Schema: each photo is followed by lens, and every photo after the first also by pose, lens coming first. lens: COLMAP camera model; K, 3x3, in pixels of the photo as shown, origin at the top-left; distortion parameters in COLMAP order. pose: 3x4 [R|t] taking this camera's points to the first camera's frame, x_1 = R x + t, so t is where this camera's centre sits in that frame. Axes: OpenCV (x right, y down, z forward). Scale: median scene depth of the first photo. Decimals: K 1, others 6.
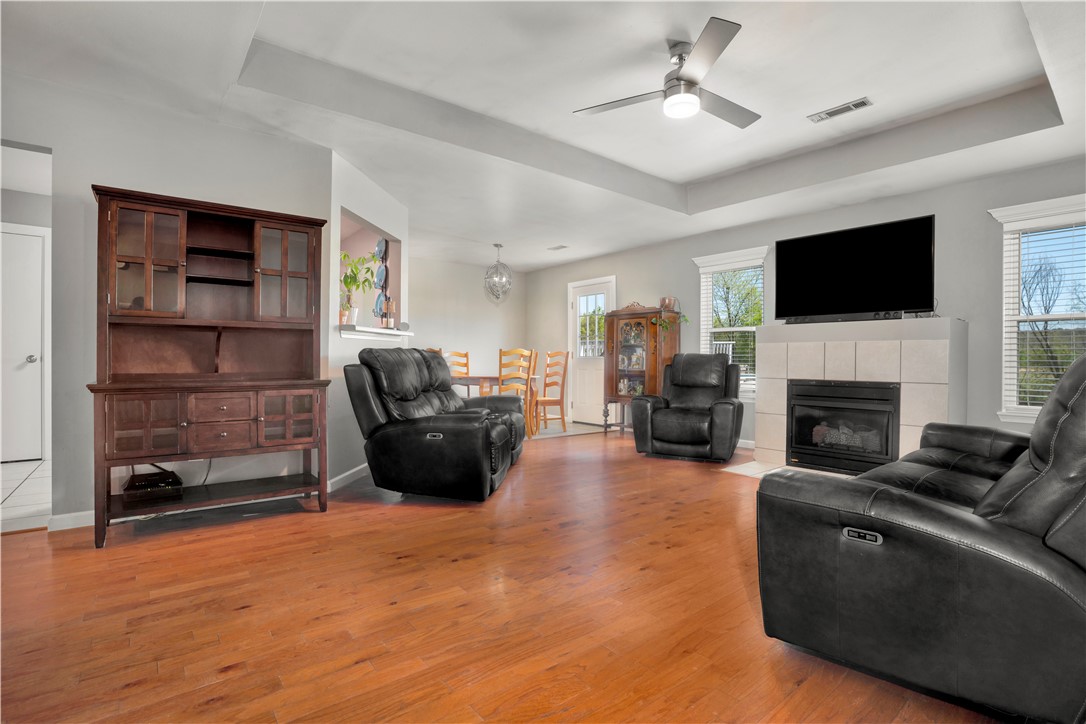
lens RADIAL K [[503.7, 0, 543.7], [0, 503.7, 360.8], [0, 0, 1]] dist [-0.000056, 0.000032]
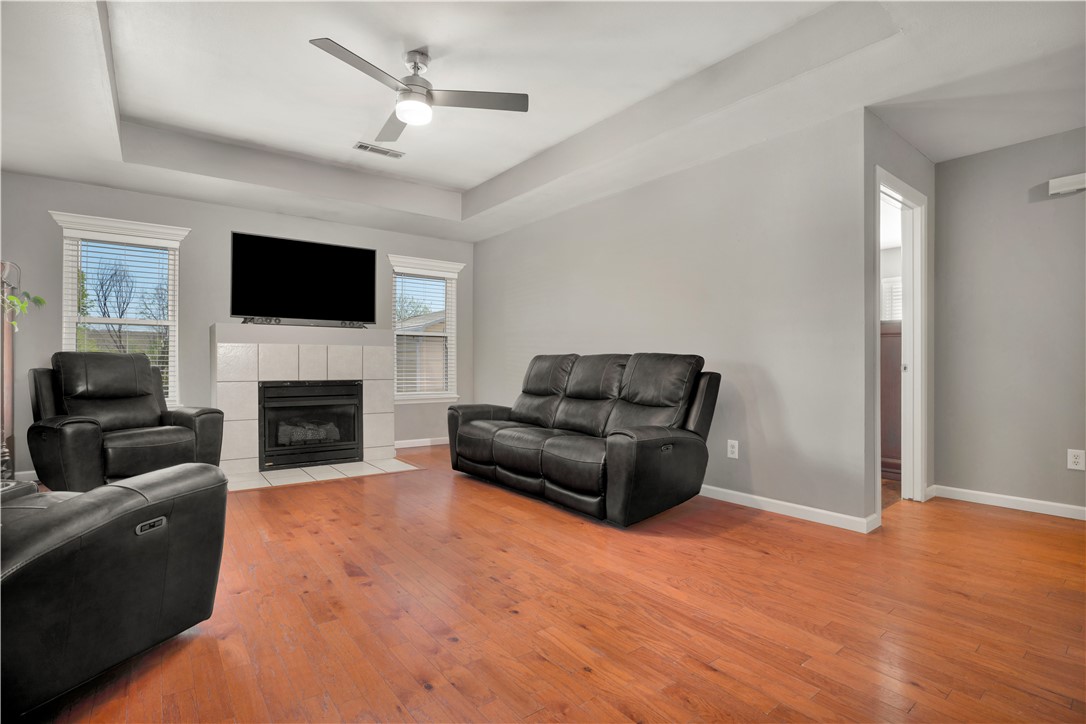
lens RADIAL K [[503.7, 0, 544.7], [0, 503.7, 365.4], [0, 0, 1]] dist [-0.000056, 0.000032]
pose [[0.053596, -0.004142, 0.998554, -0.505927], [-0.007503, 0.999961, 0.004551, -0.002557], [-0.998535, -0.007736, 0.053563, 0.470776]]
